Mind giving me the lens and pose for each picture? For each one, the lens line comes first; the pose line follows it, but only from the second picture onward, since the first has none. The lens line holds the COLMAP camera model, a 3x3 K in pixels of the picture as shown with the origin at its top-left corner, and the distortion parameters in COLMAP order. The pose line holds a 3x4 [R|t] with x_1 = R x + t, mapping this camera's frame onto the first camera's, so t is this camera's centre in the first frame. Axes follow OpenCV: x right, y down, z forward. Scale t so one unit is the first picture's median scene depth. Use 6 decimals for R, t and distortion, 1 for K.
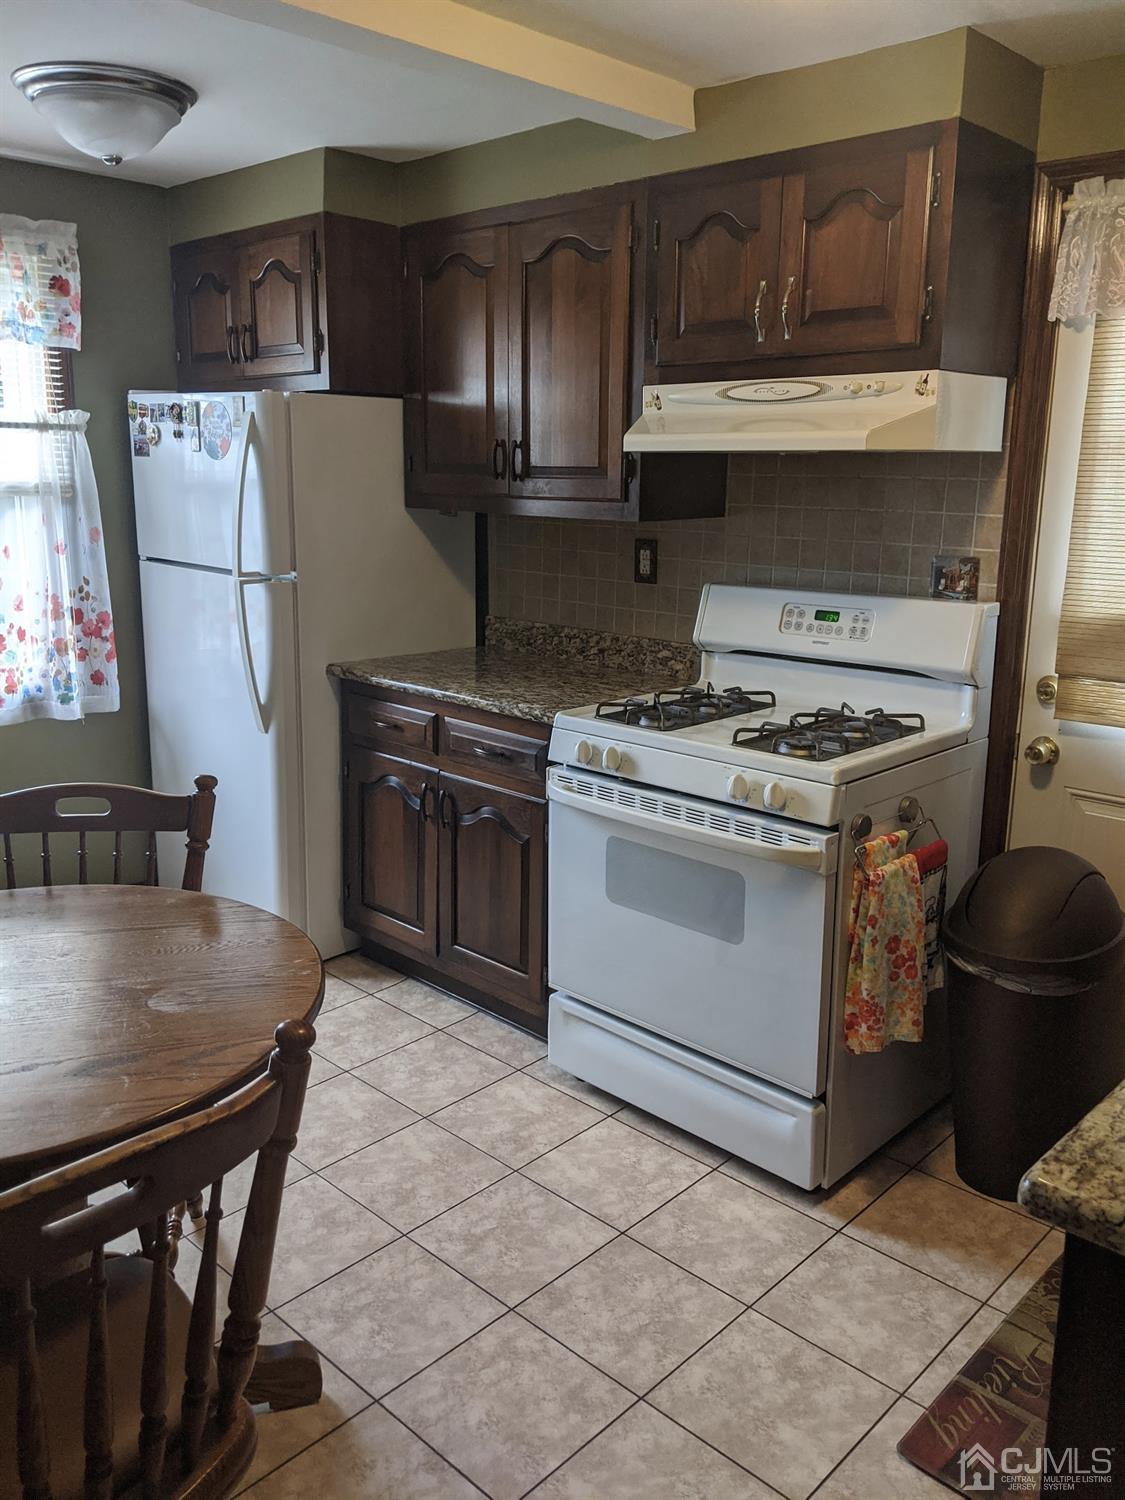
lens RADIAL K [[1199.1, 0, 562.5], [0, 1199.1, 750.0], [0, 0, 1]] dist [0.094136, -0.189061]
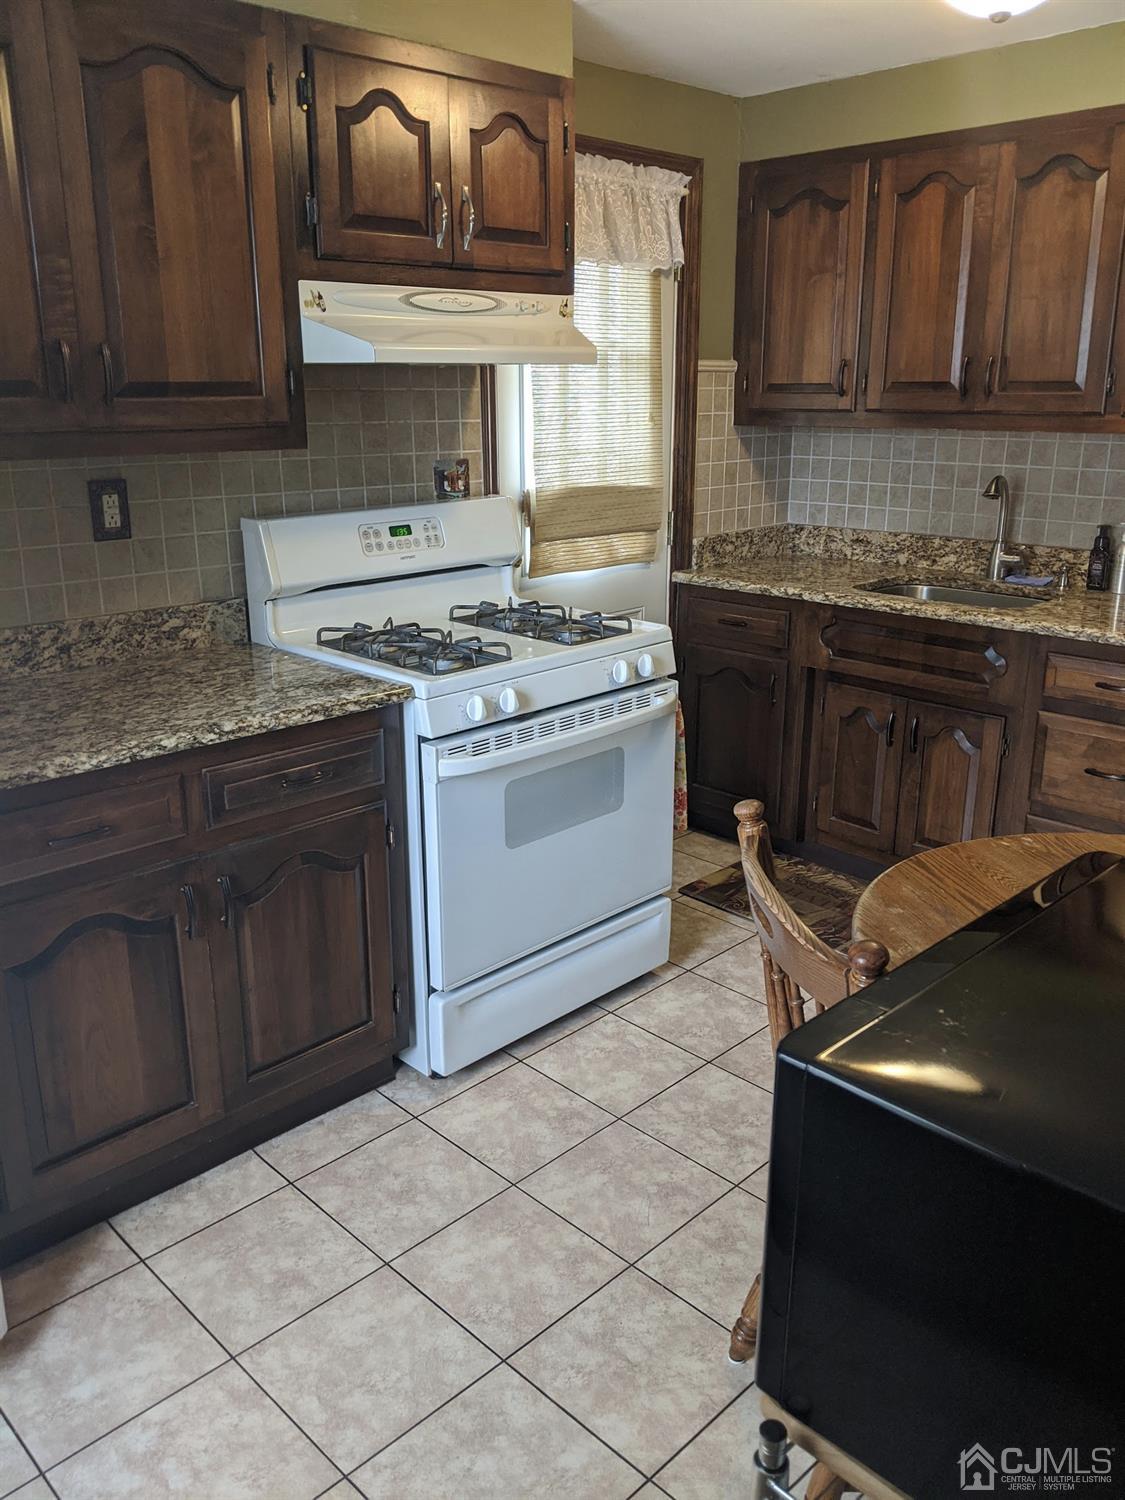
lens RADIAL K [[1190.8, 0, 564.4], [0, 1190.8, 756.9], [0, 0, 1]] dist [0.087224, -0.004678]
pose [[0.018351, -0.315238, 0.948835, -0.819238], [0.230374, 0.924793, 0.302795, -0.214747], [-0.972929, 0.213031, 0.089593, 0.841013]]
